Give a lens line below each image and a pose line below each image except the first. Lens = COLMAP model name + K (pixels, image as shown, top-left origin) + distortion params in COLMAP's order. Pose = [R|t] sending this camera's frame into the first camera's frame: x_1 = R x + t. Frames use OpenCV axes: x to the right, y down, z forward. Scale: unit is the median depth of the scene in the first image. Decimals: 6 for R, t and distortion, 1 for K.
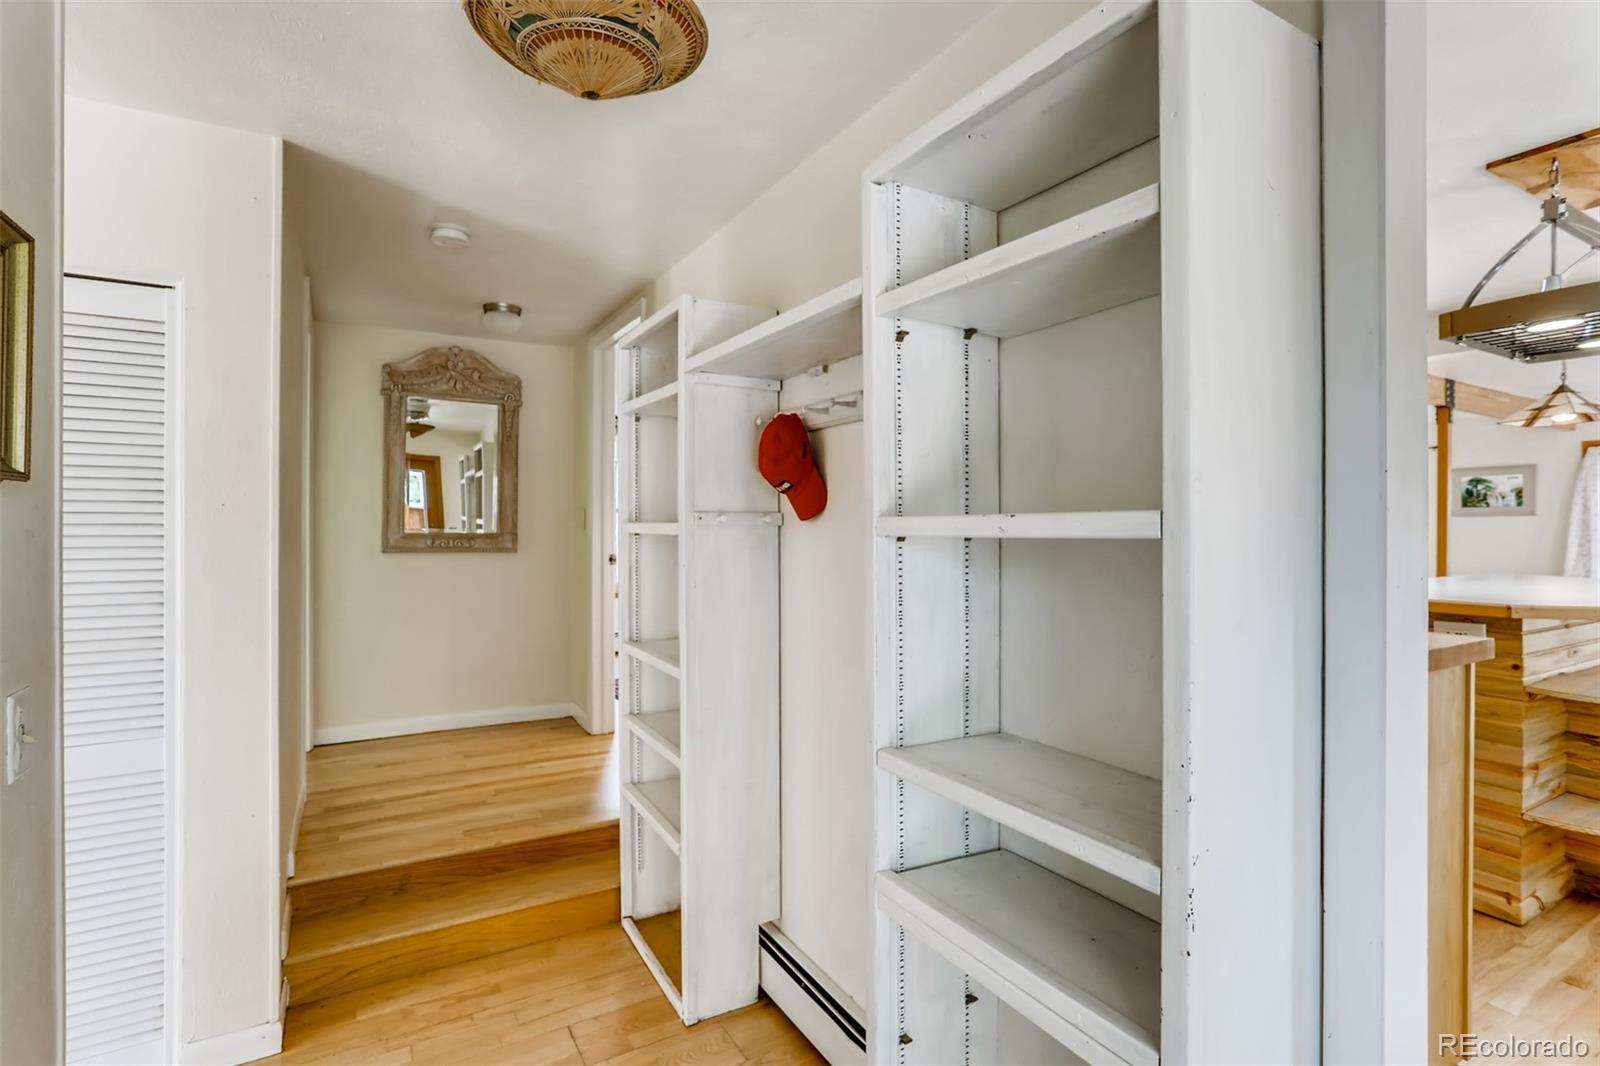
lens RADIAL K [[789.5, 0, 802.5], [0, 789.5, 521.5], [0, 0, 1]] dist [-0.041159, 0.027225]
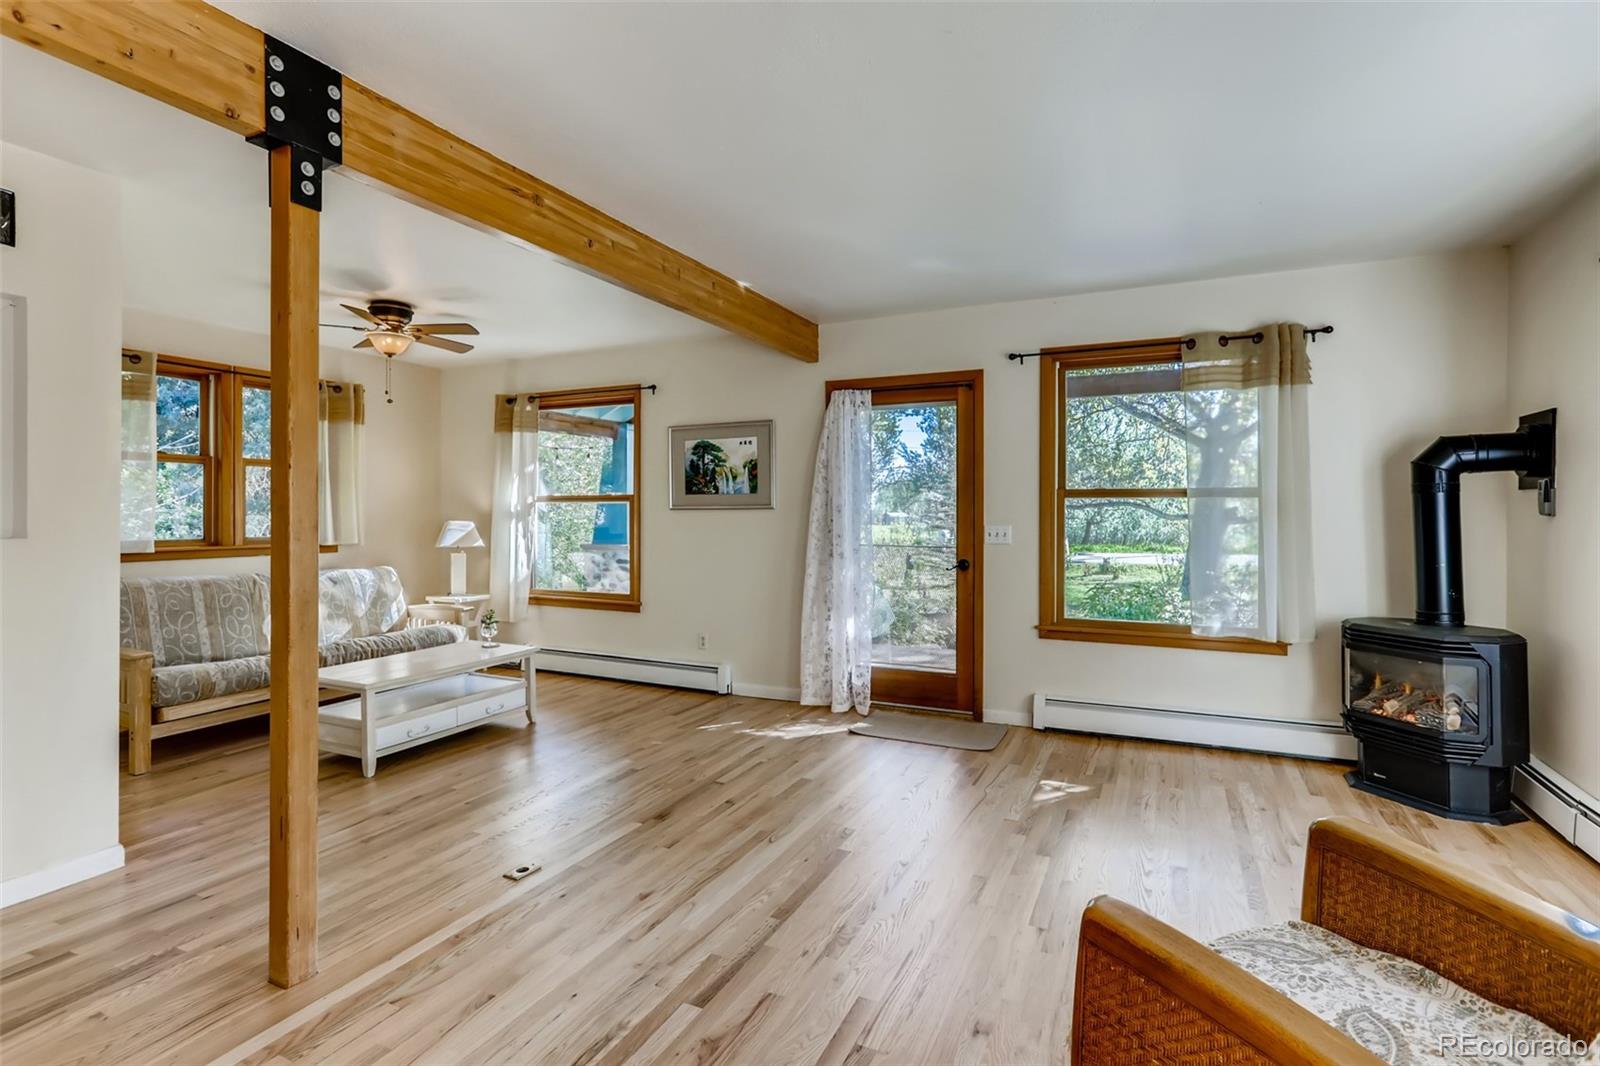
lens RADIAL K [[789.5, 0, 802.5], [0, 789.5, 521.5], [0, 0, 1]] dist [-0.041159, 0.027225]
pose [[0.833774, -0.008508, 0.552041, 0.670268], [-0.004144, 0.999757, 0.021668, -0.012215], [-0.552091, -0.020354, 0.833535, 0.527620]]
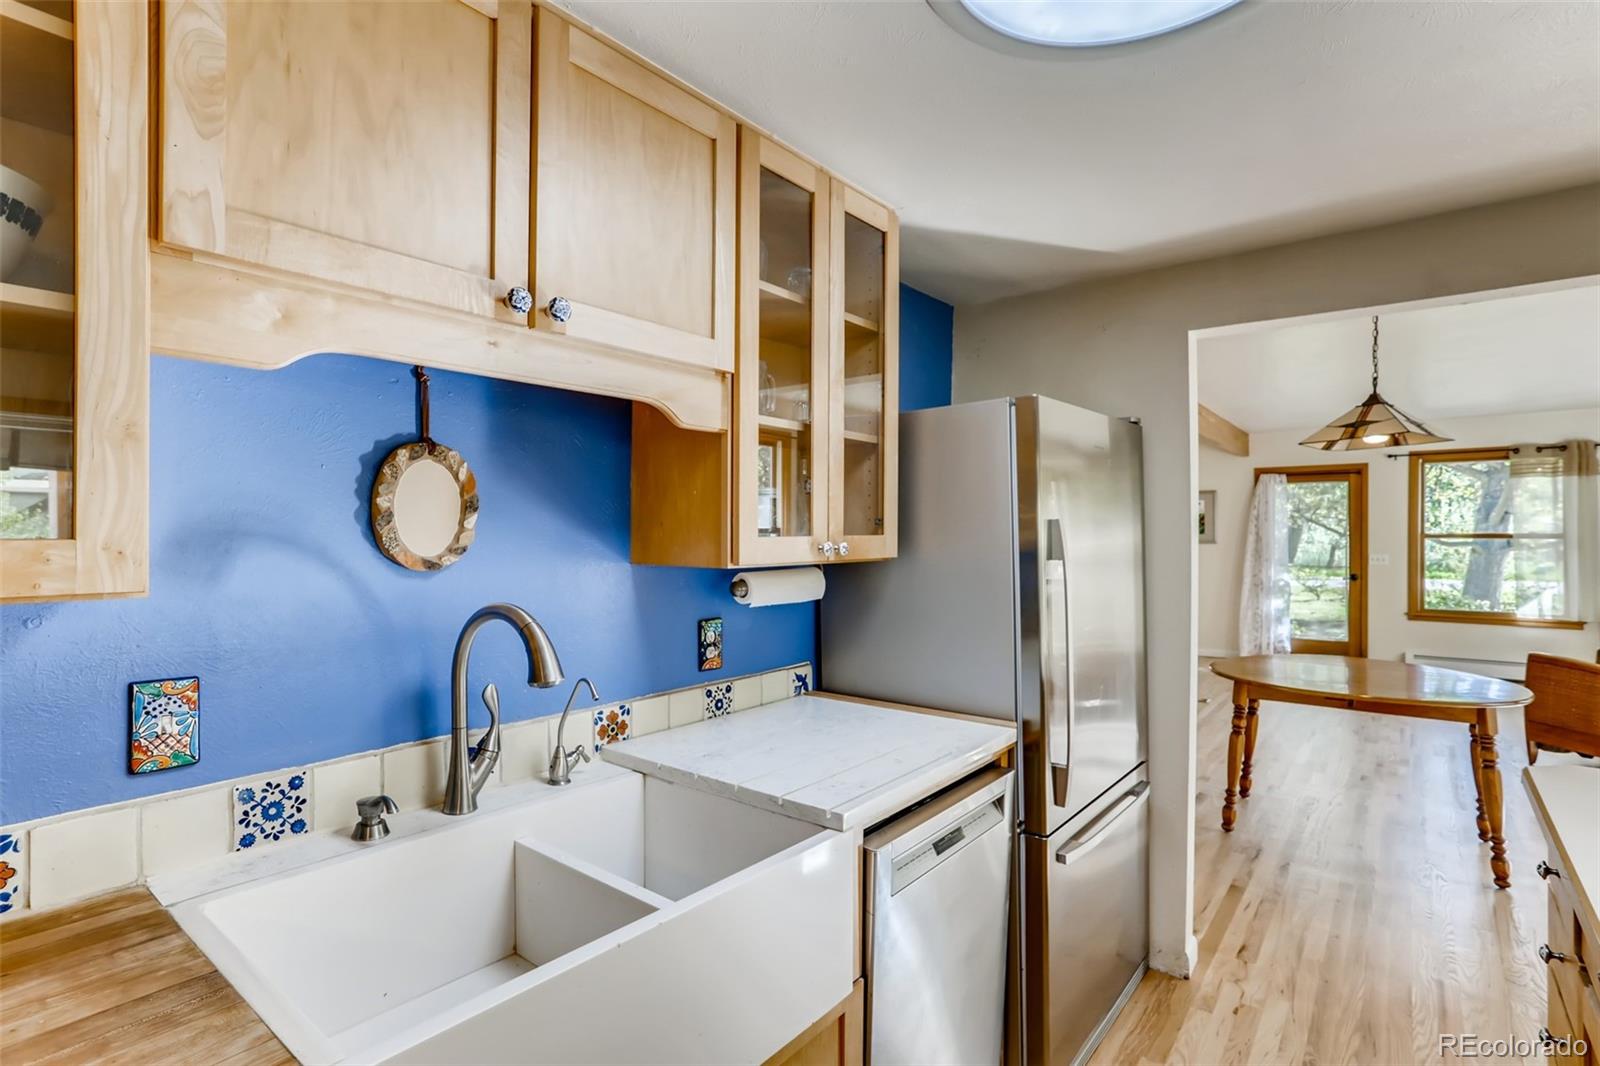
lens RADIAL K [[789.1, 0, 791.0], [0, 789.1, 534.7], [0, 0, 1]] dist [-0.046442, 0.024325]
pose [[0.939489, -0.002866, 0.342566, 0.128328], [-0.000548, 0.999951, 0.009868, -0.029548], [-0.342578, -0.009458, 0.939442, 0.289336]]
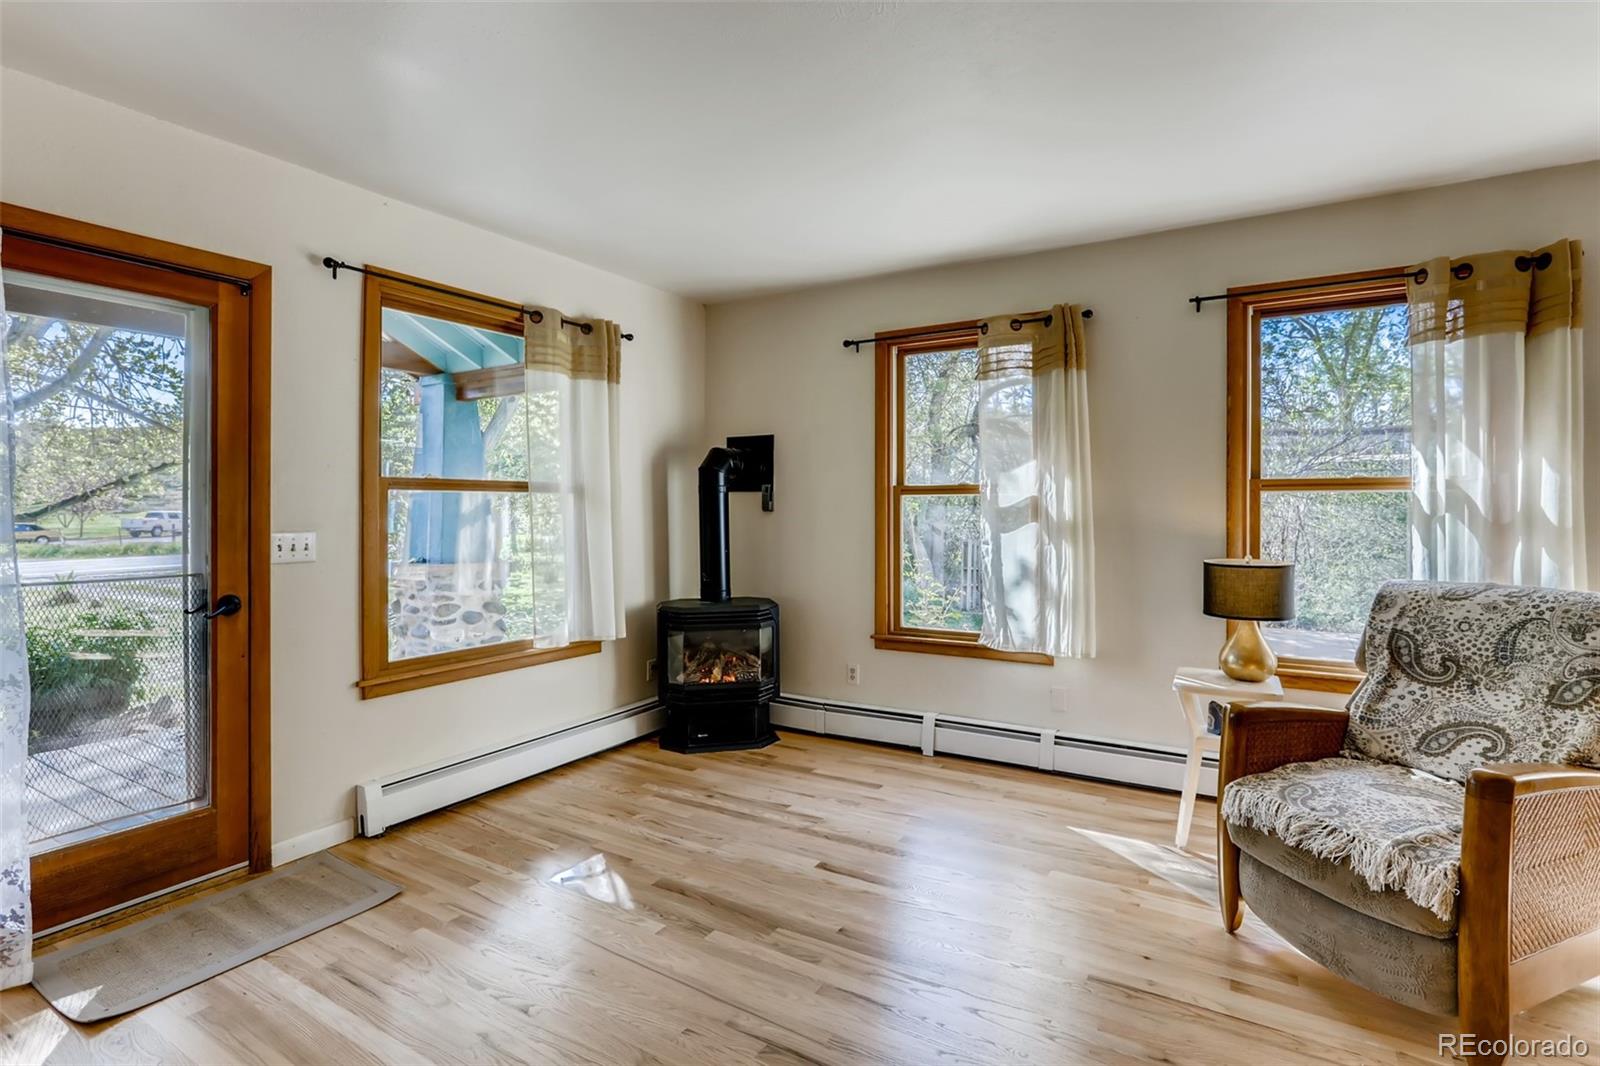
lens RADIAL K [[789.5, 0, 802.5], [0, 789.5, 521.5], [0, 0, 1]] dist [-0.041159, 0.027225]
pose [[-0.465513, -0.016162, 0.884893, 0.695428], [-0.007941, 0.999869, 0.014085, -0.009219], [-0.885005, -0.000470, -0.465581, 0.863520]]
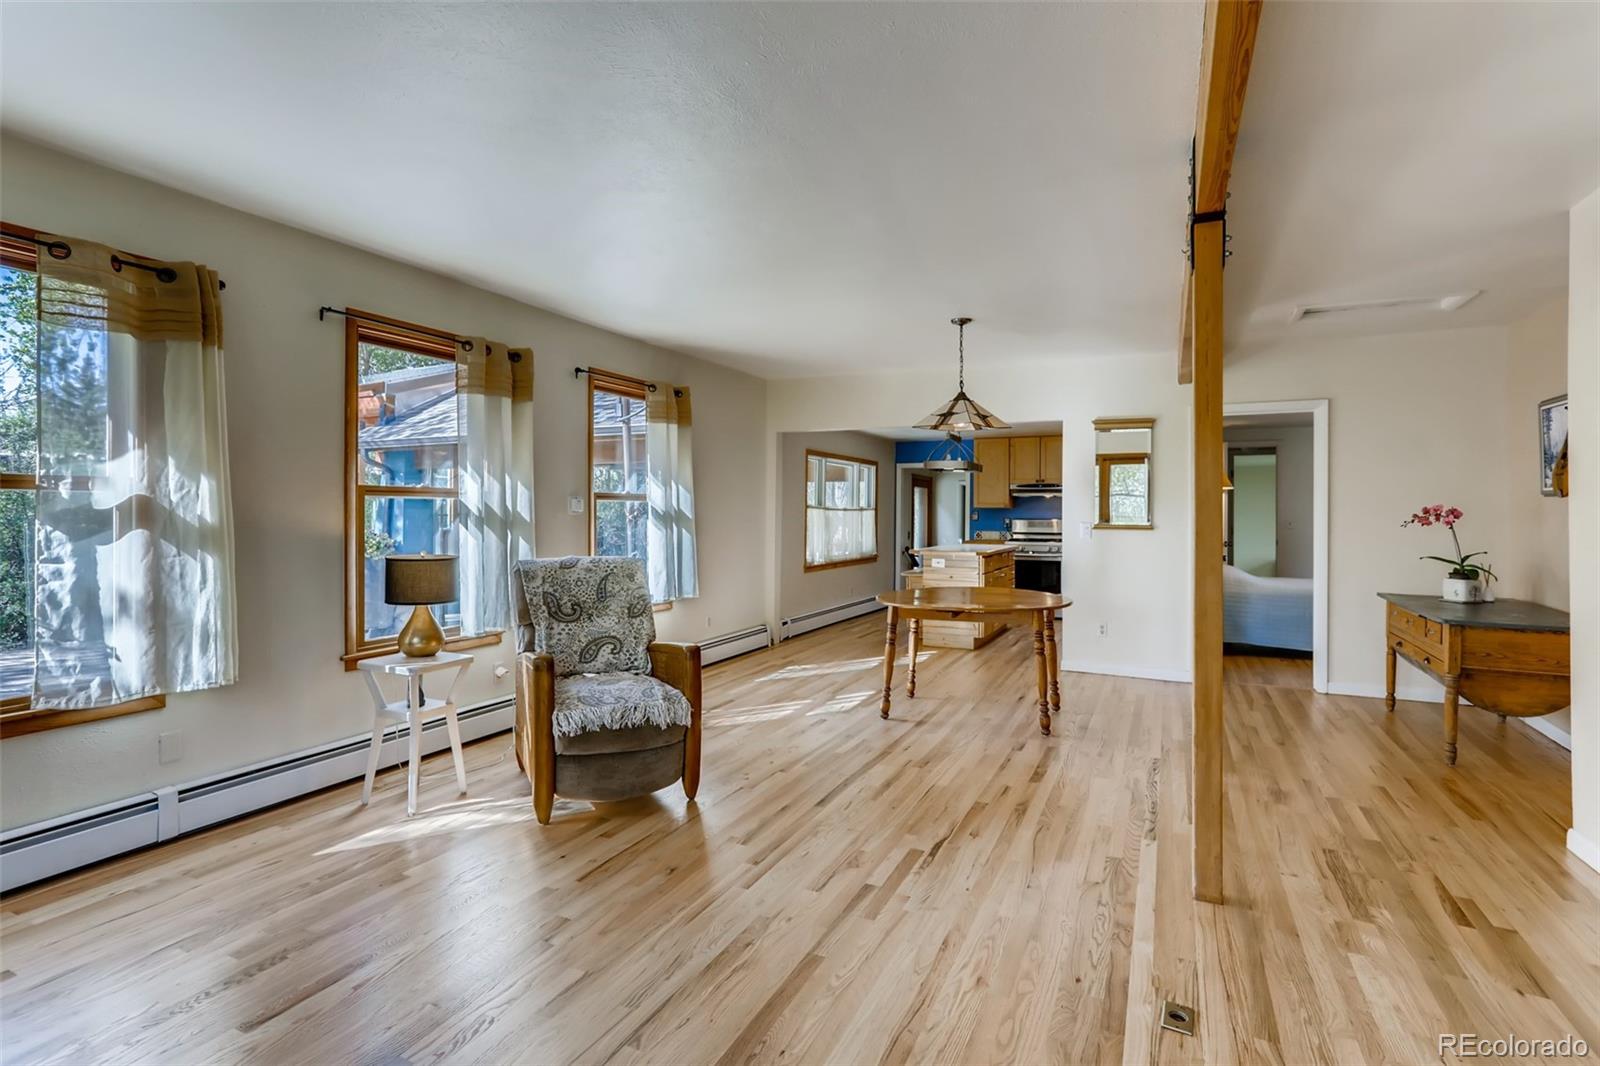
lens RADIAL K [[789.5, 0, 802.5], [0, 789.5, 521.5], [0, 0, 1]] dist [-0.041159, 0.027225]
pose [[-0.832244, 0.002123, -0.554406, 0.966192], [-0.001351, 0.999982, 0.005858, -0.009071], [0.554408, 0.005624, -0.832226, 0.979222]]
